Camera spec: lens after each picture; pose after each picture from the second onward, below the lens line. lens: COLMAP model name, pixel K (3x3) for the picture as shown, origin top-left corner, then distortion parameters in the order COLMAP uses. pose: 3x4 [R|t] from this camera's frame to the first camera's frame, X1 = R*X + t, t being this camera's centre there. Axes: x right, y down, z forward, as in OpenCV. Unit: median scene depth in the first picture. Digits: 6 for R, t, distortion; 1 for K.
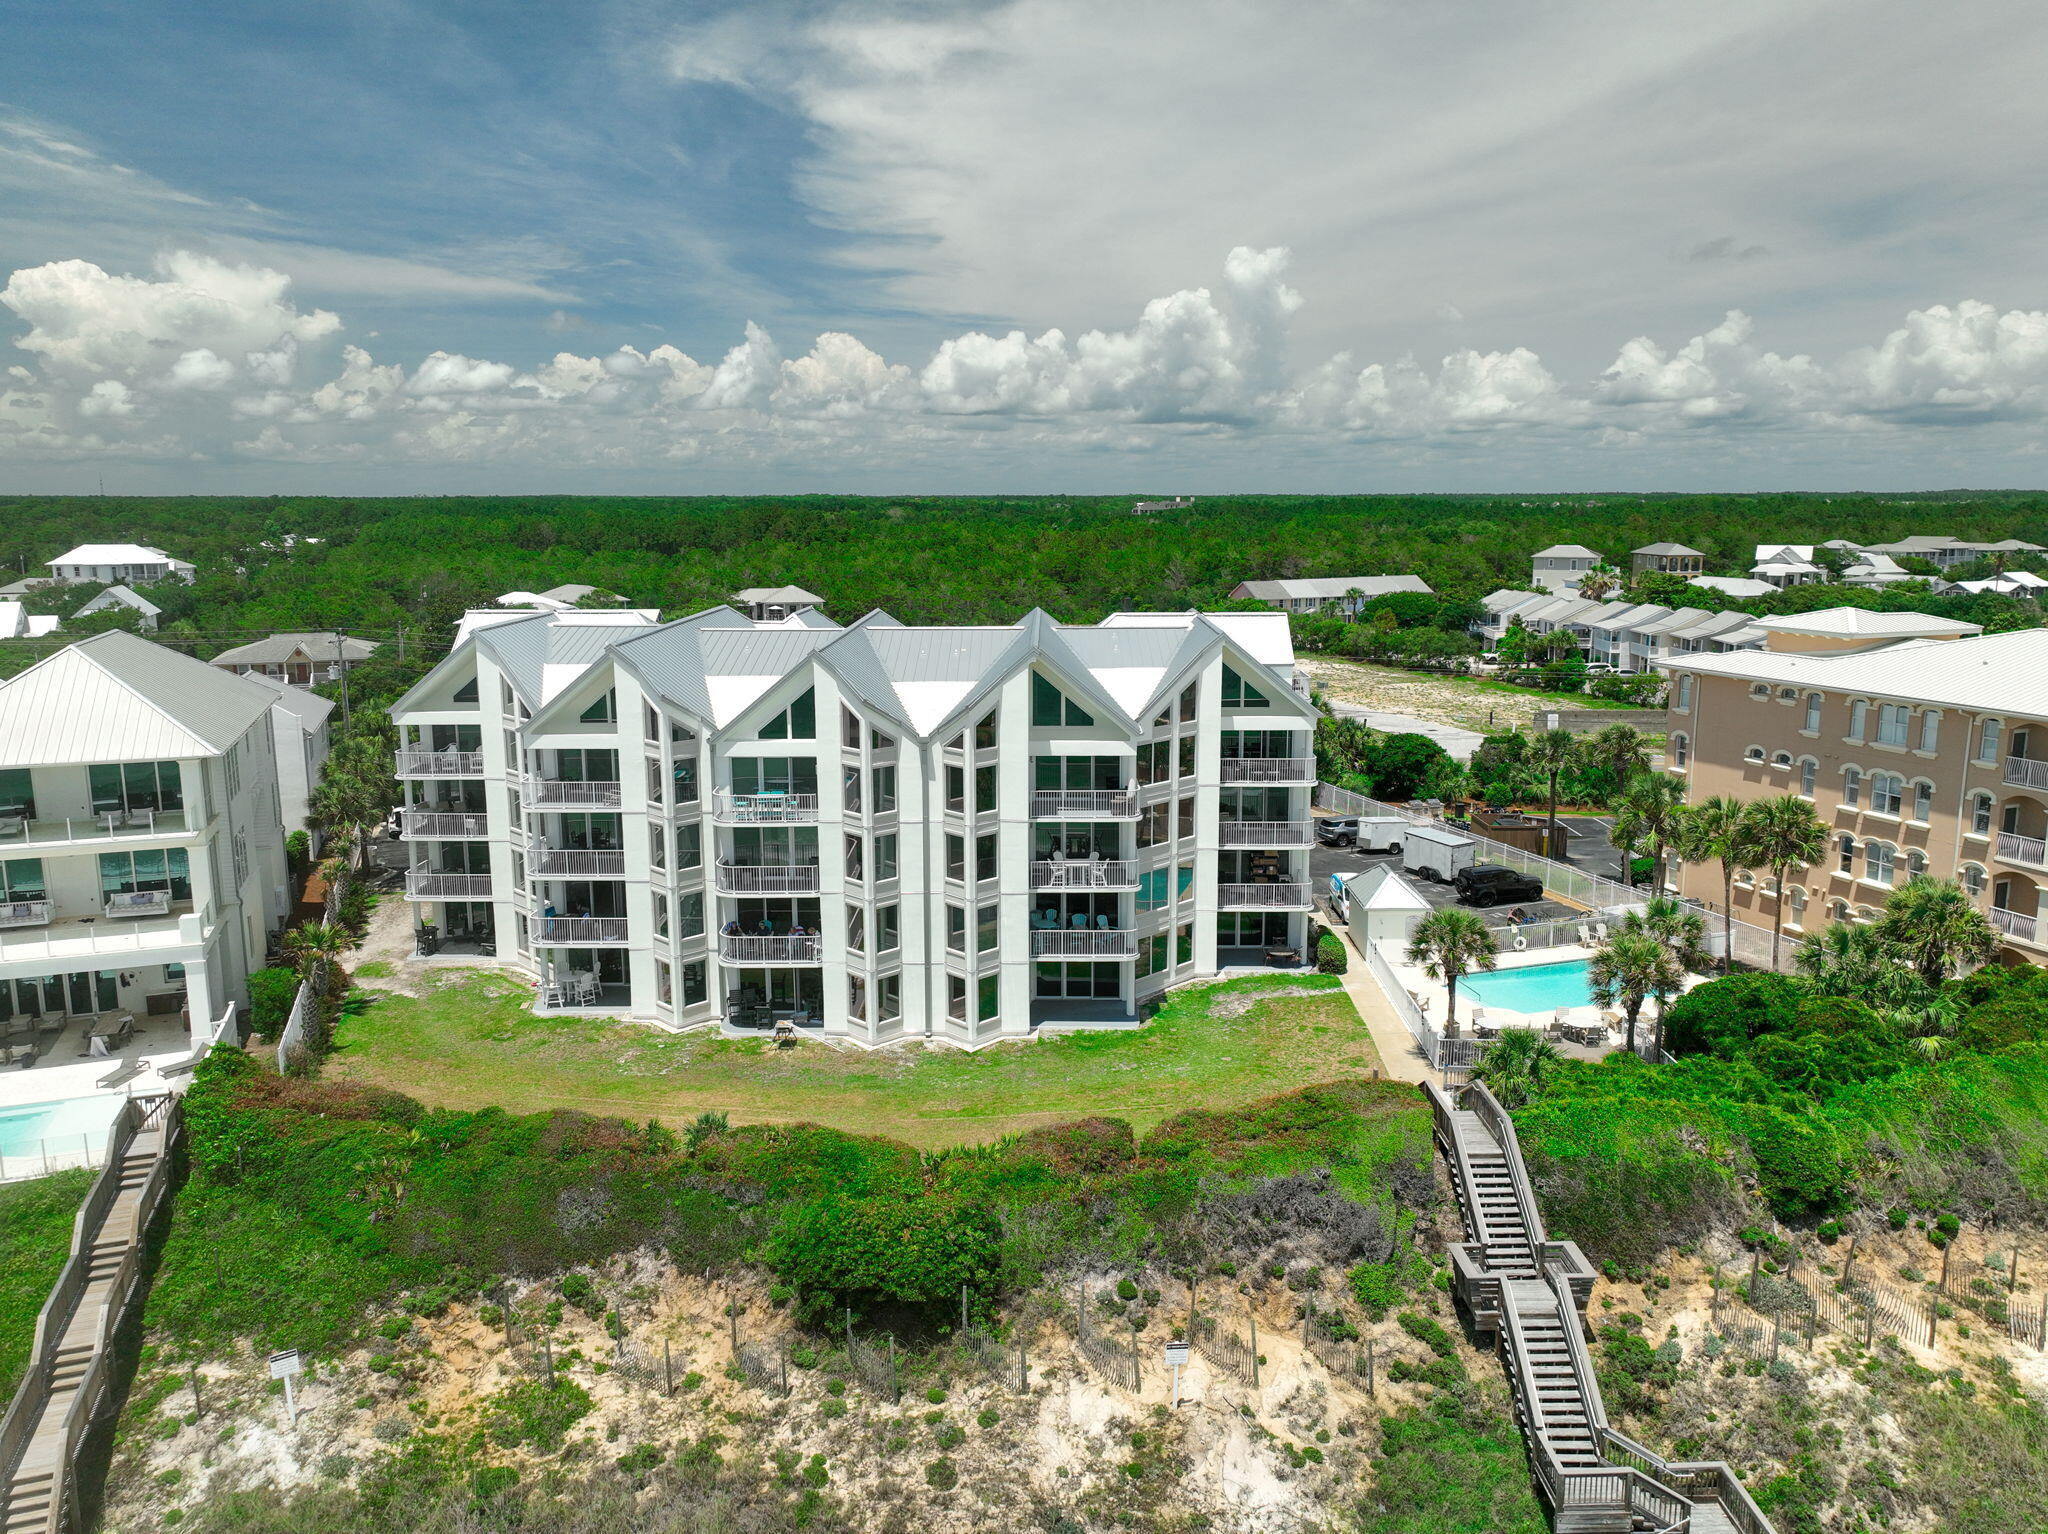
lens RADIAL K [[1480.5, 0, 1046.9], [0, 1480.5, 772.9], [0, 0, 1]] dist [0.008352, -0.008118]
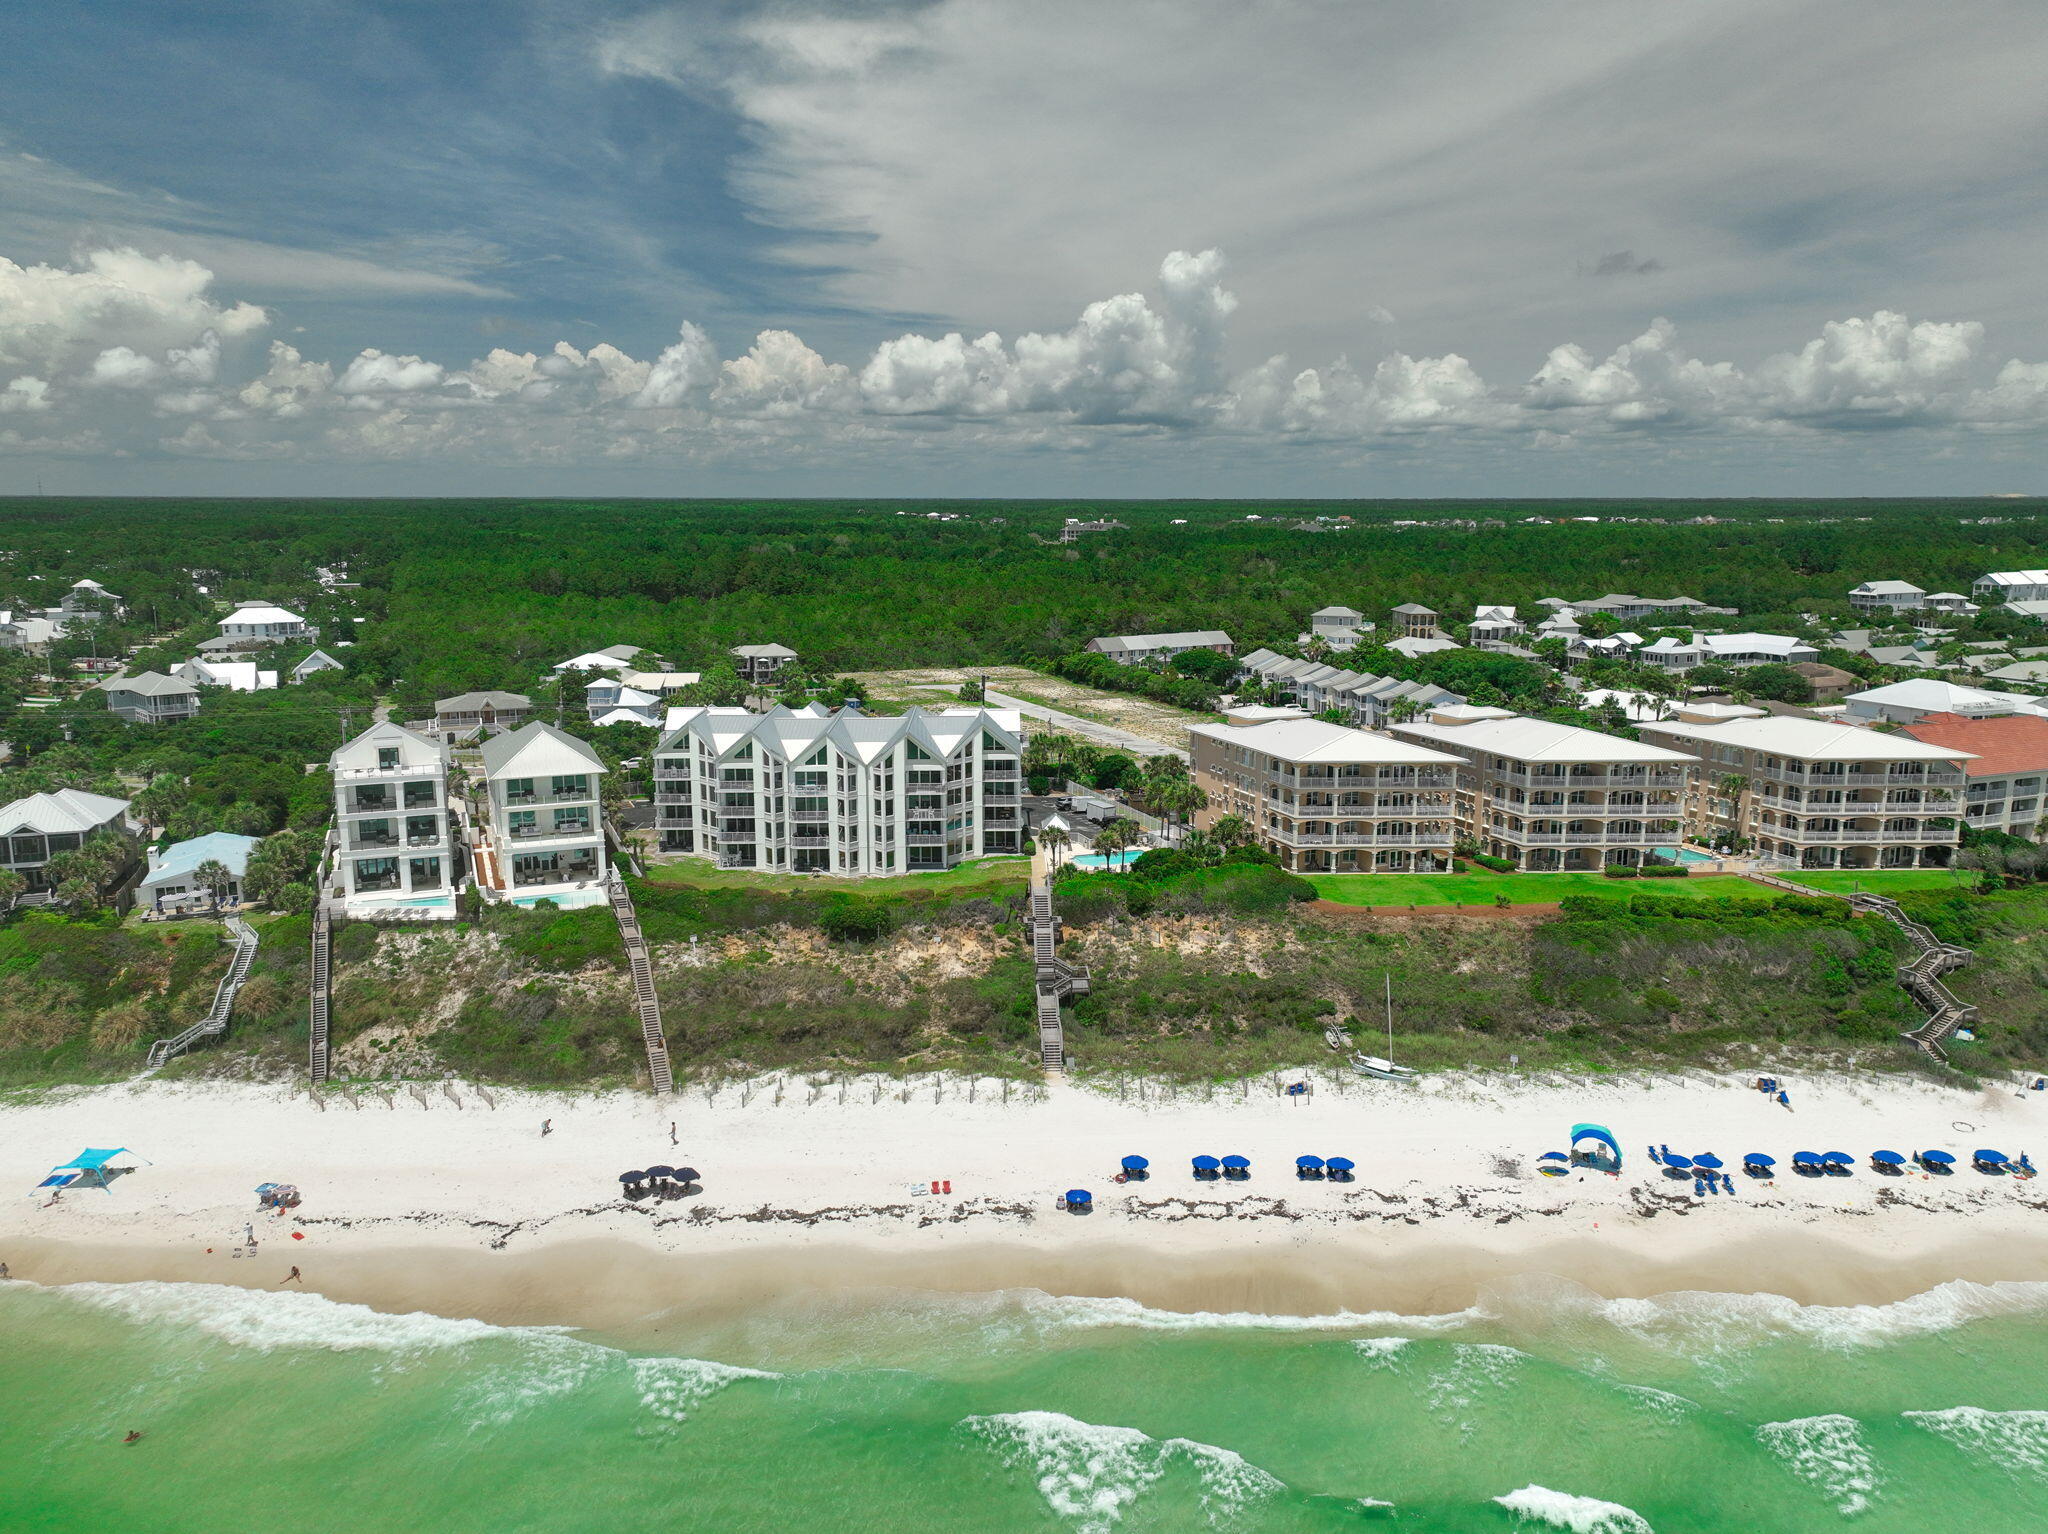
lens RADIAL K [[1505.7, 0, 1026.7], [0, 1505.7, 771.9], [0, 0, 1]] dist [0.006021, 0.014020]
pose [[0.999669, -0.003216, 0.025511, 0.140849], [0.003244, 0.999994, -0.001078, -0.005556], [-0.025507, 0.001160, 0.999674, -1.776103]]
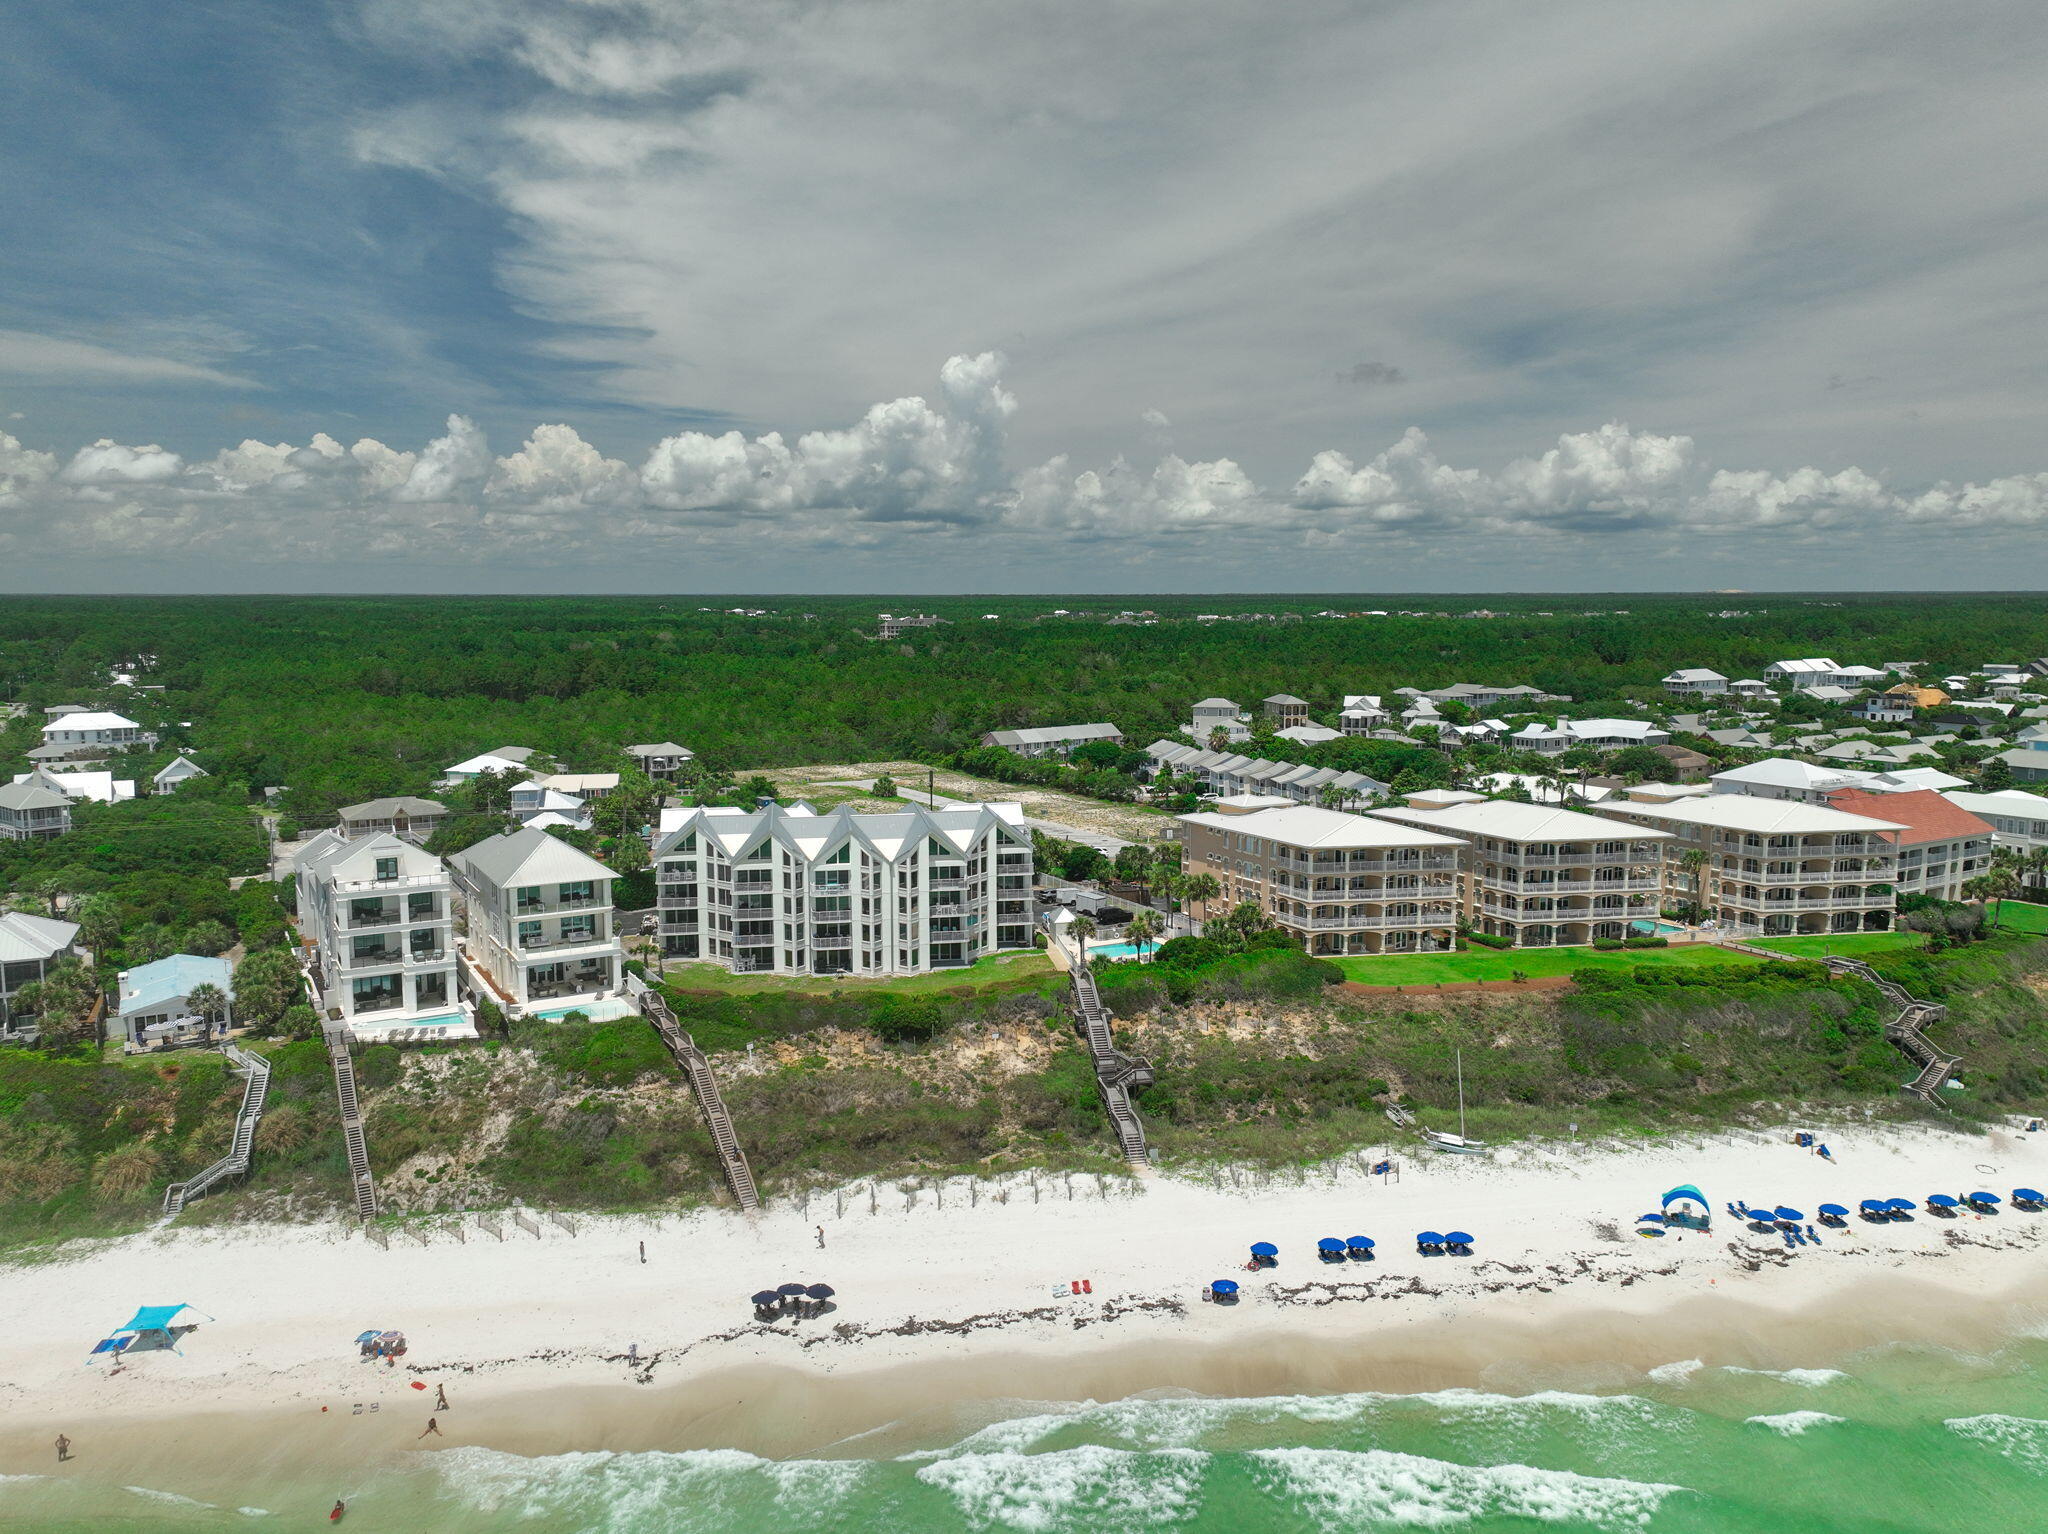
lens RADIAL K [[1505.7, 0, 1028.2], [0, 1505.7, 779.4], [0, 0, 1]] dist [0.006021, 0.014020]
pose [[0.985781, -0.020925, 0.166729, -0.285595], [0.030630, 0.997969, -0.055851, -0.012251], [-0.165222, 0.060164, 0.984420, -1.748411]]
